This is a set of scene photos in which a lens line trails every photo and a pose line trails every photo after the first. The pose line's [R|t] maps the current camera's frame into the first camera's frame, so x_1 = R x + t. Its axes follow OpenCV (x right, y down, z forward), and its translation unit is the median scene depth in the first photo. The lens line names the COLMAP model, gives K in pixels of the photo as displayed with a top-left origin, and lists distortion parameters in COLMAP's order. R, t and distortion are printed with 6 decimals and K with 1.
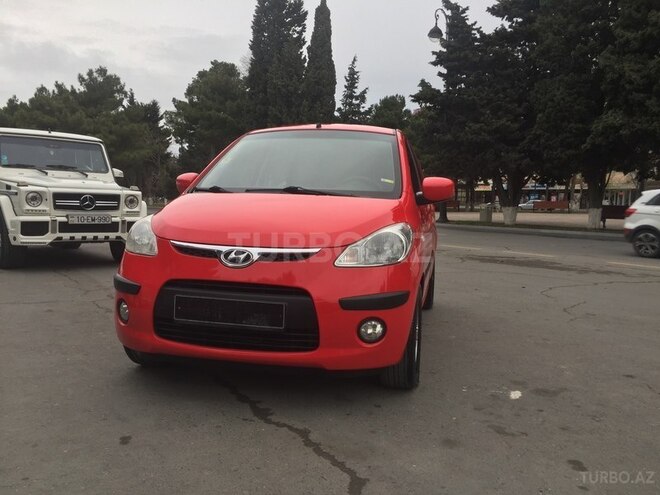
lens RADIAL K [[582.1, 0, 329.0], [0, 582.1, 243.6], [0, 0, 1]] dist [0.074156, -0.105236]
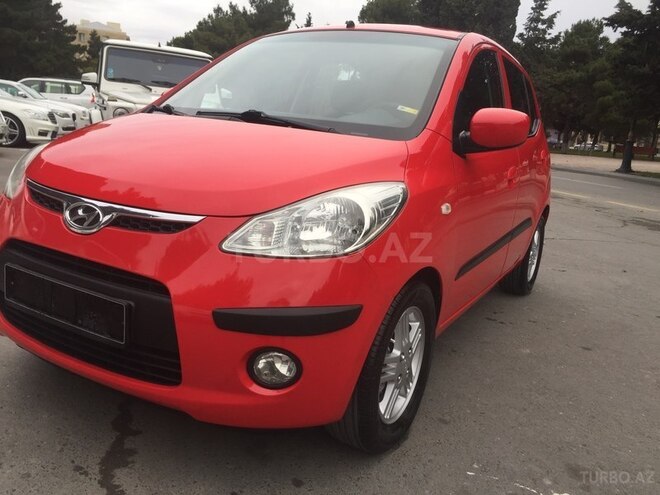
lens RADIAL K [[582.1, 0, 321.5], [0, 582.1, 246.2], [0, 0, 1]] dist [0.074156, -0.105236]
pose [[0.953418, 0.116880, -0.278089, 0.096197], [-0.083390, 0.988081, 0.129388, -0.017621], [0.289897, -0.100171, 0.951801, 0.173631]]
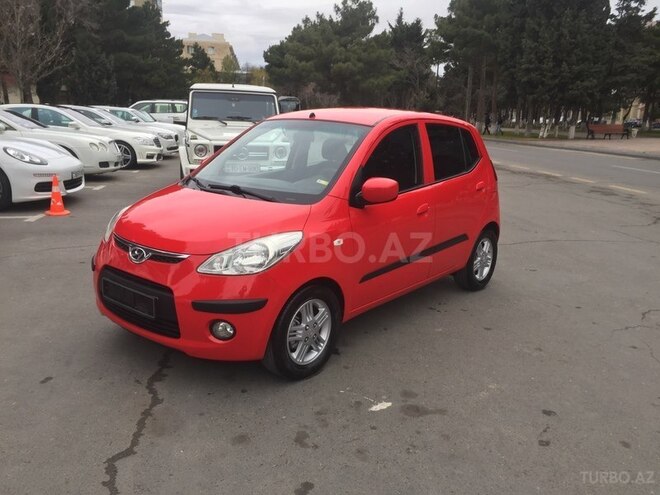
lens RADIAL K [[582.1, 0, 310.4], [0, 582.1, 244.4], [0, 0, 1]] dist [0.074156, -0.105236]
pose [[0.884748, 0.099174, -0.455396, 0.268845], [-0.034764, 0.988419, 0.147714, -0.071597], [0.464772, -0.114858, 0.877949, 0.029286]]
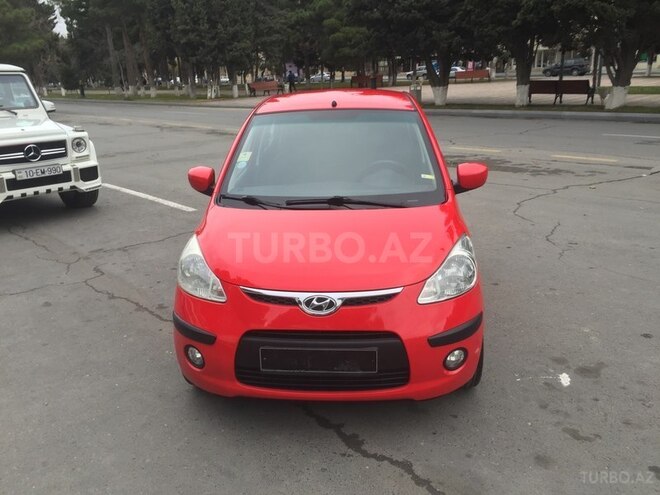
lens RADIAL K [[582.1, 0, 330.8], [0, 582.1, 247.0], [0, 0, 1]] dist [0.074156, -0.105236]
pose [[0.986568, -0.100526, 0.128755, -0.094049], [0.069863, 0.972151, 0.223699, -0.106089], [-0.147657, -0.211699, 0.966116, 0.025859]]
